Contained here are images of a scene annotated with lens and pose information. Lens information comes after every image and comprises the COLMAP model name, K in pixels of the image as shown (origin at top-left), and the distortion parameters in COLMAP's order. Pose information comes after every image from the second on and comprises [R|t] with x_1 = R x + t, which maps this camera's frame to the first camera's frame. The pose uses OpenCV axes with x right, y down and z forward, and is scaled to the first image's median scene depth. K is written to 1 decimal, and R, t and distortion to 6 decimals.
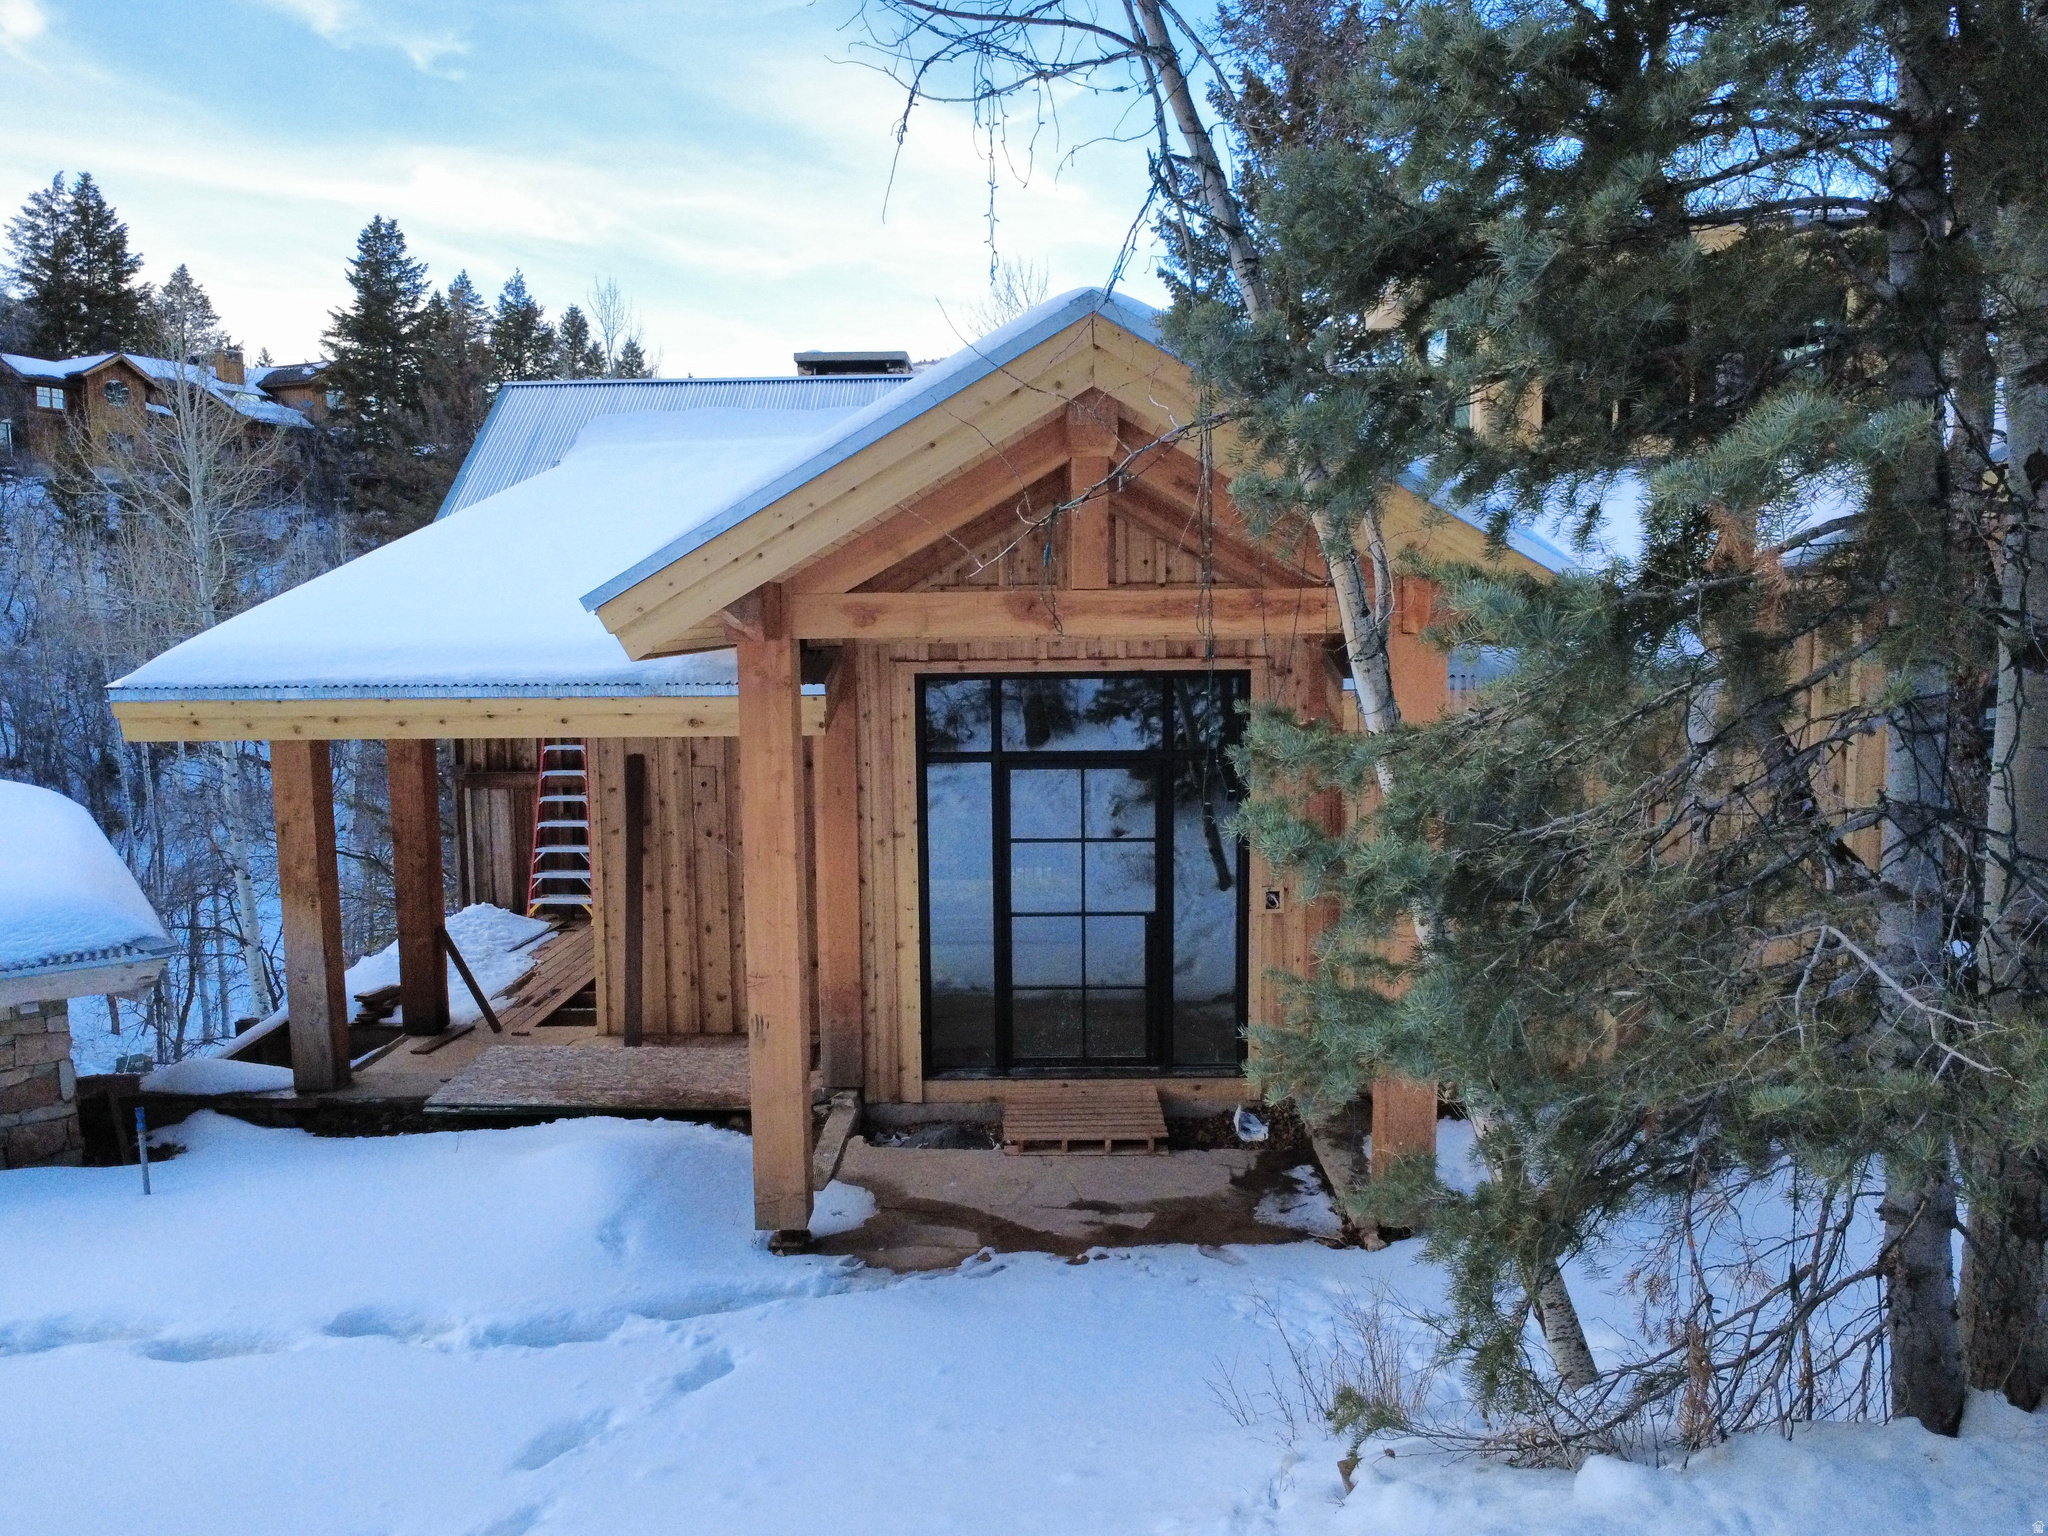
lens RADIAL K [[1495.2, 0, 1024.0], [0, 1495.2, 768.0], [0, 0, 1]] dist [-0.005606, -0.000156]
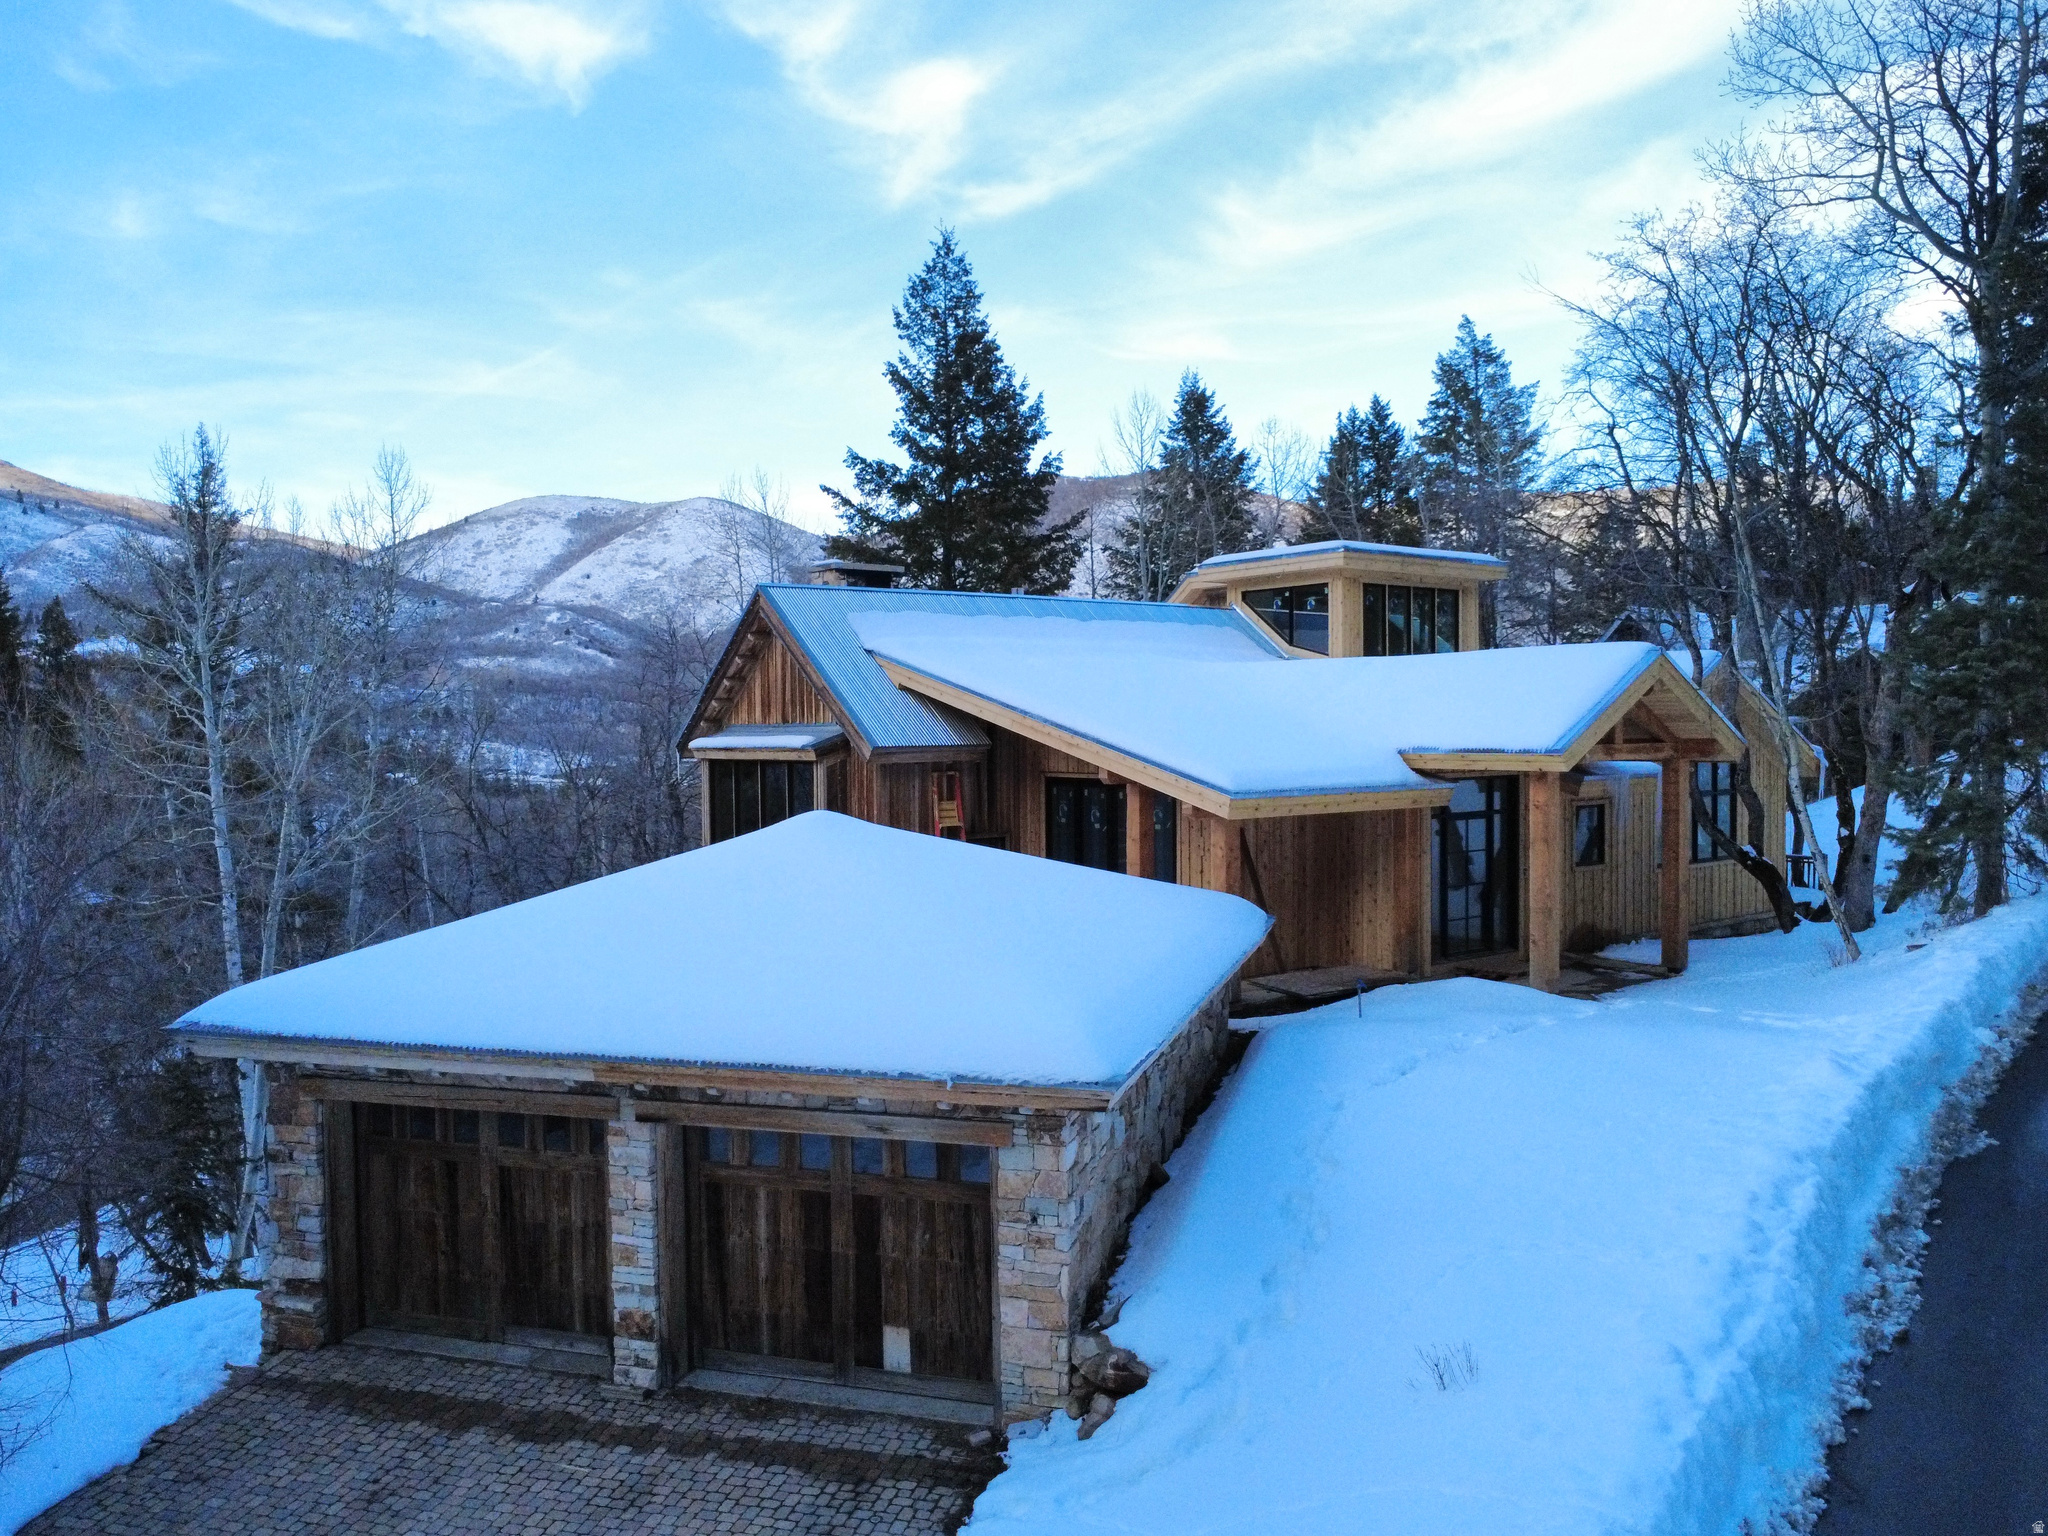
lens RADIAL K [[1497.8, 0, 1028.5], [0, 1497.8, 763.1], [0, 0, 1]] dist [-0.007704, 0.006611]
pose [[0.787942, -0.014419, 0.615581, -2.024746], [0.067509, 0.995722, -0.063088, 0.014182], [-0.612038, 0.091267, 0.785544, -0.411308]]
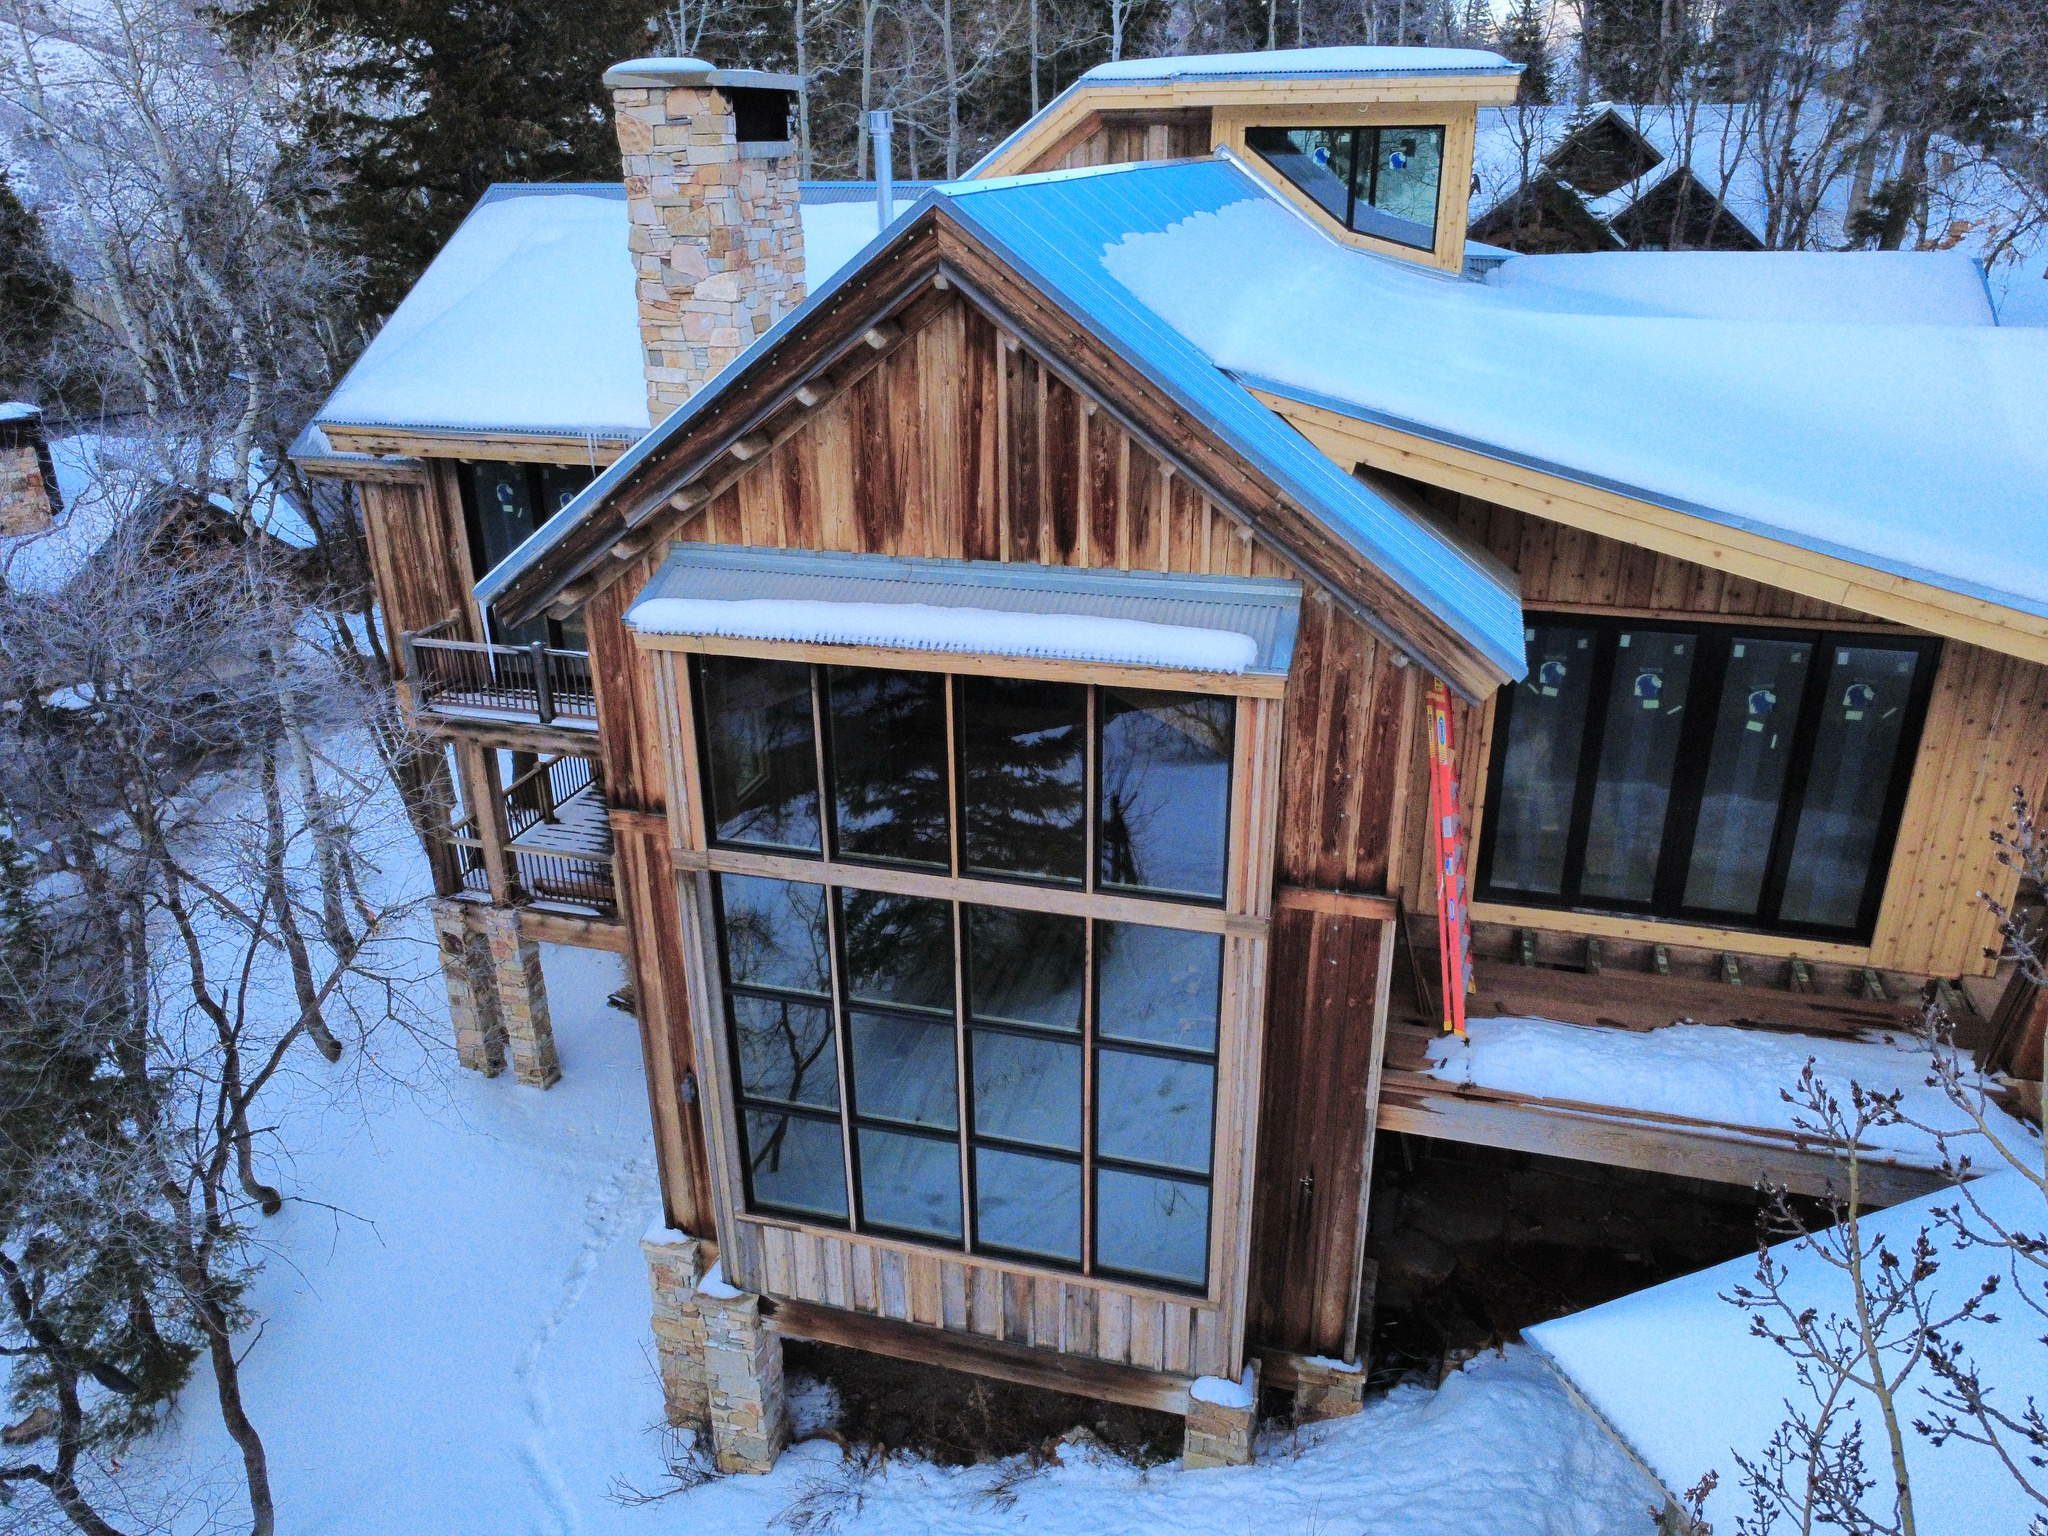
lens RADIAL K [[1491.2, 0, 1025.3], [0, 1491.2, 763.1], [0, 0, 1]] dist [-0.000362, 0.000089]
pose [[0.257330, -0.368854, 0.893156, -1.692497], [0.111643, 0.929441, 0.351674, -0.512700], [-0.959853, 0.009219, 0.280353, 1.712420]]
